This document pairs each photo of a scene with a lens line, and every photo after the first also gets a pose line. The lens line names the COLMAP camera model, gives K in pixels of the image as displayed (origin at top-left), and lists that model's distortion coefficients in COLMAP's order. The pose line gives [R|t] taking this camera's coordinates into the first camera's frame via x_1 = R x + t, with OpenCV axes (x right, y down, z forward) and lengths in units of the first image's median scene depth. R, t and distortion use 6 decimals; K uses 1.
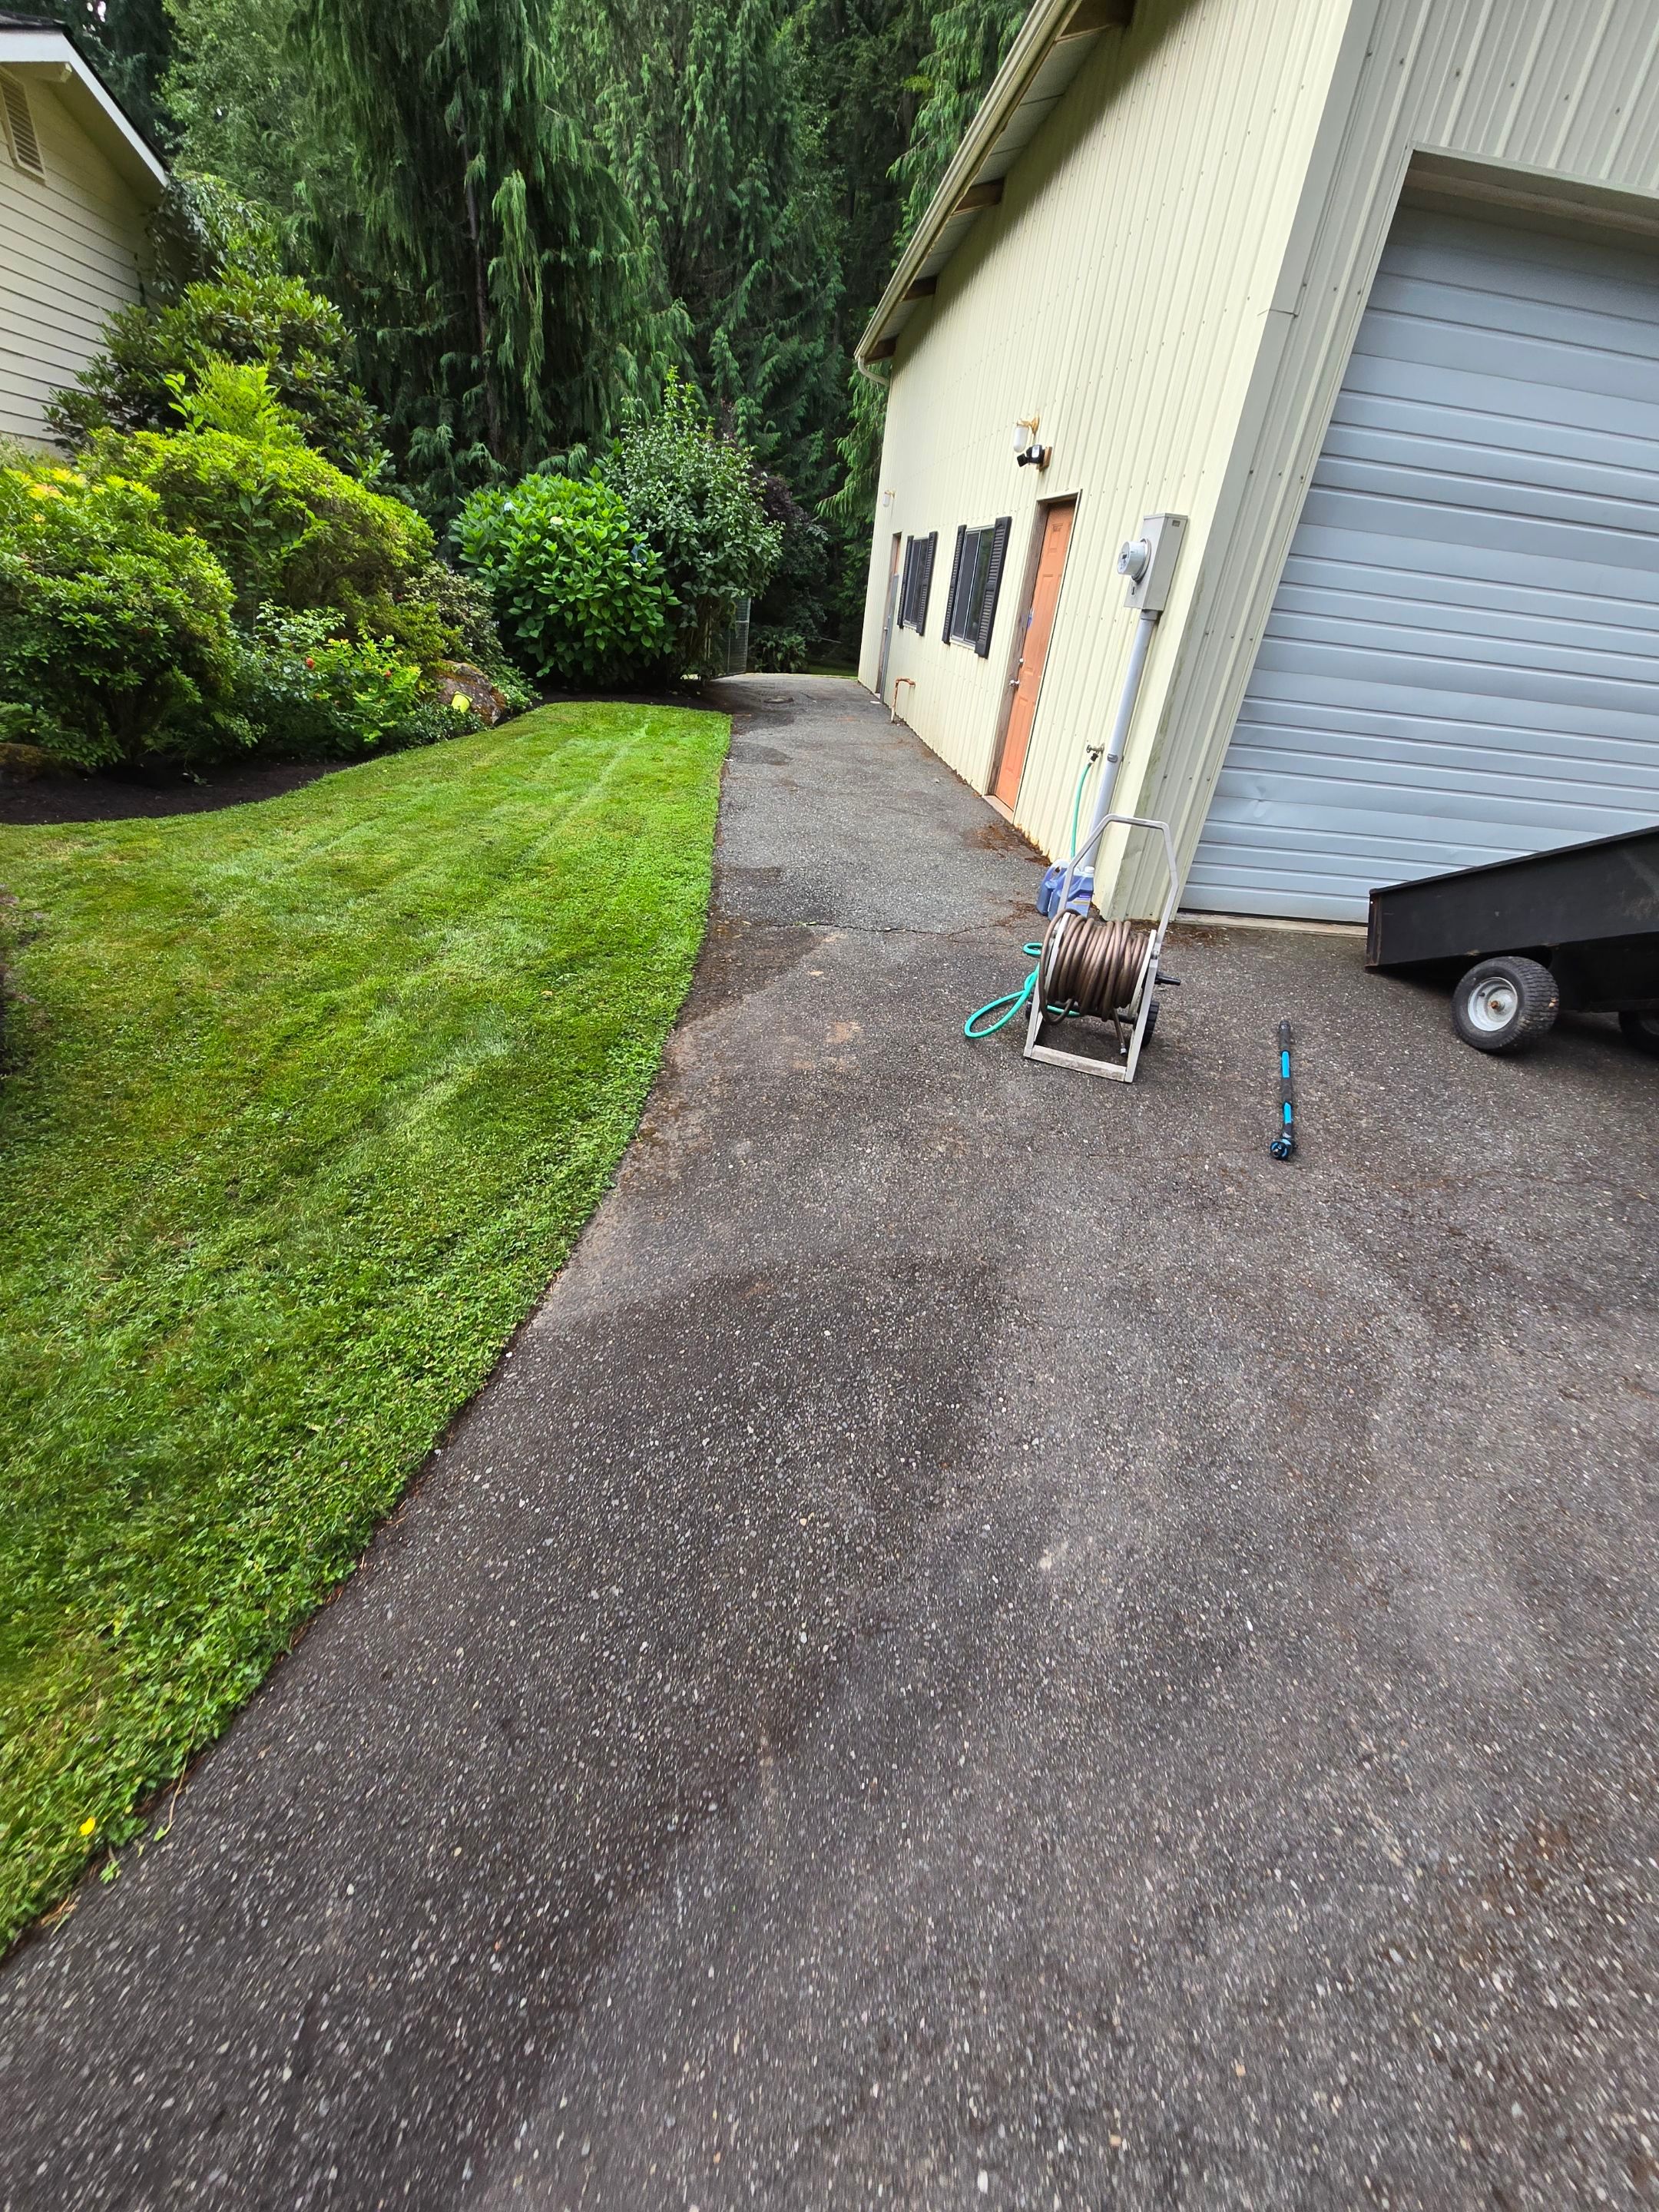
lens RADIAL K [[916.6, 0, 829.5], [0, 916.6, 1106.0], [0, 0, 1]] dist [-0.000040, 0.000343]
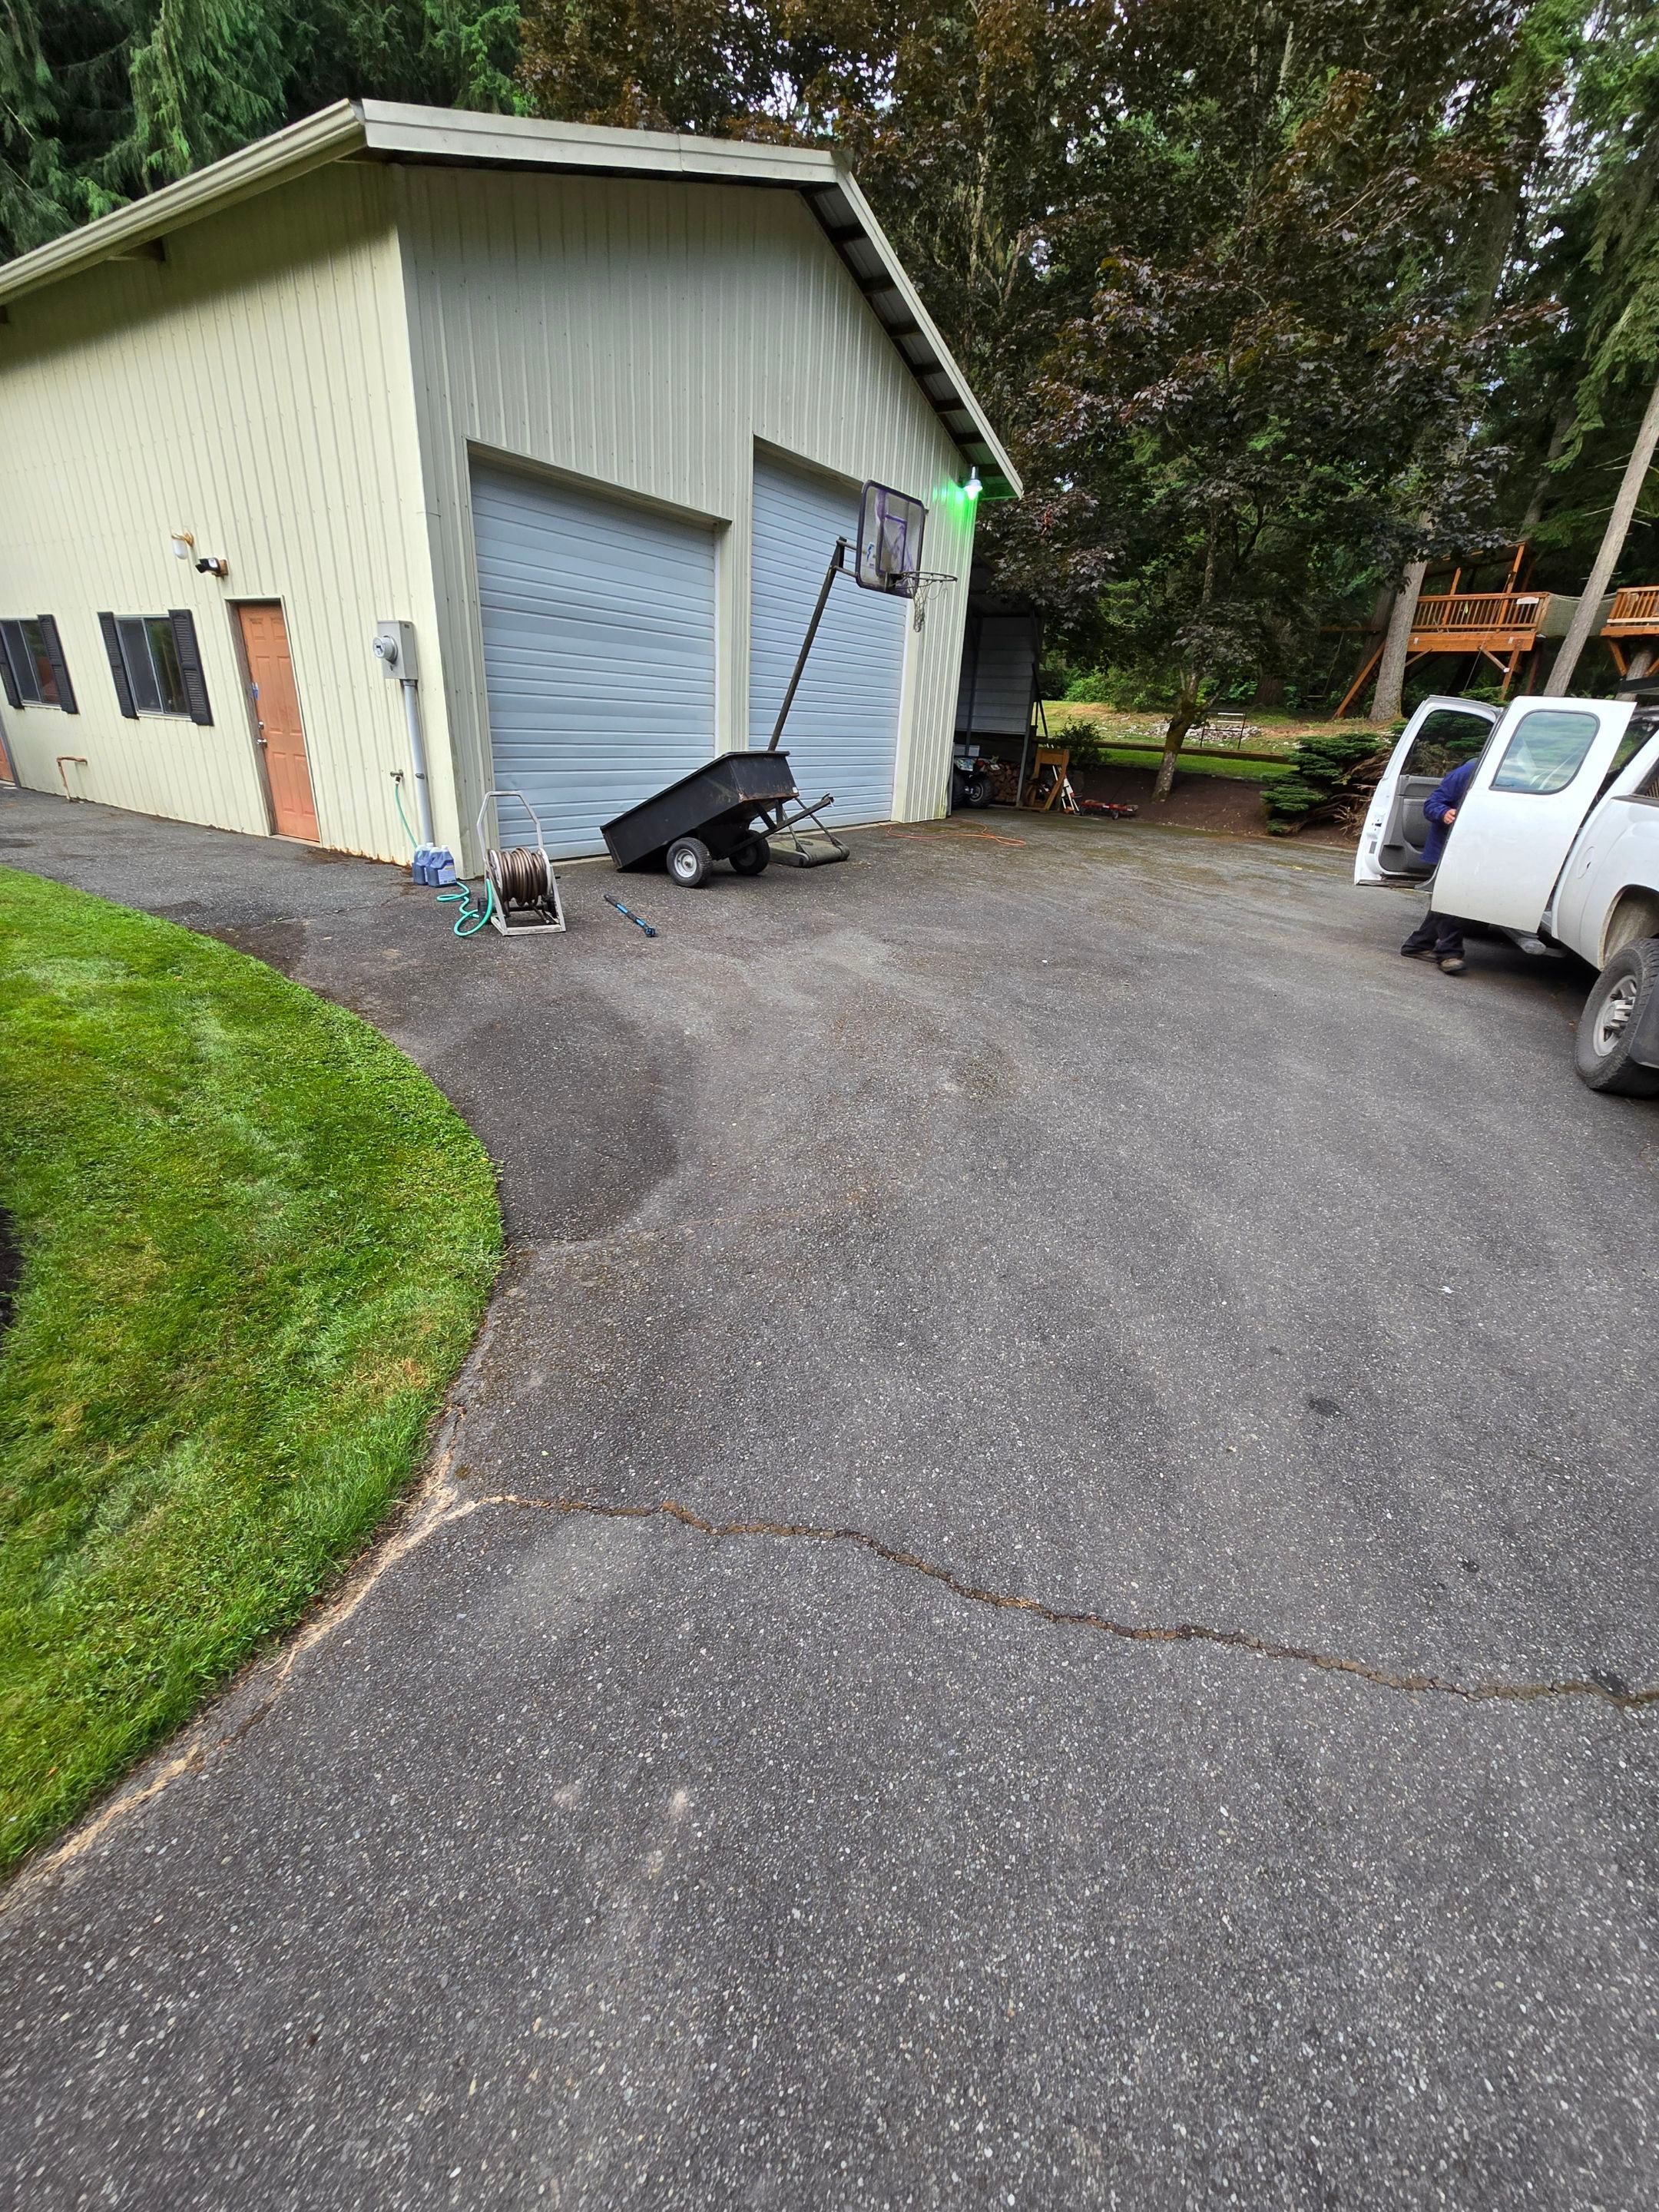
lens RADIAL K [[916.6, 0, 829.5], [0, 916.6, 1106.0], [0, 0, 1]] dist [-0.000040, 0.000343]
pose [[0.617739, -0.373954, 0.691779, -0.700104], [0.408433, 0.904310, 0.124122, 0.263894], [-0.671998, 0.205871, 0.711362, -0.546916]]
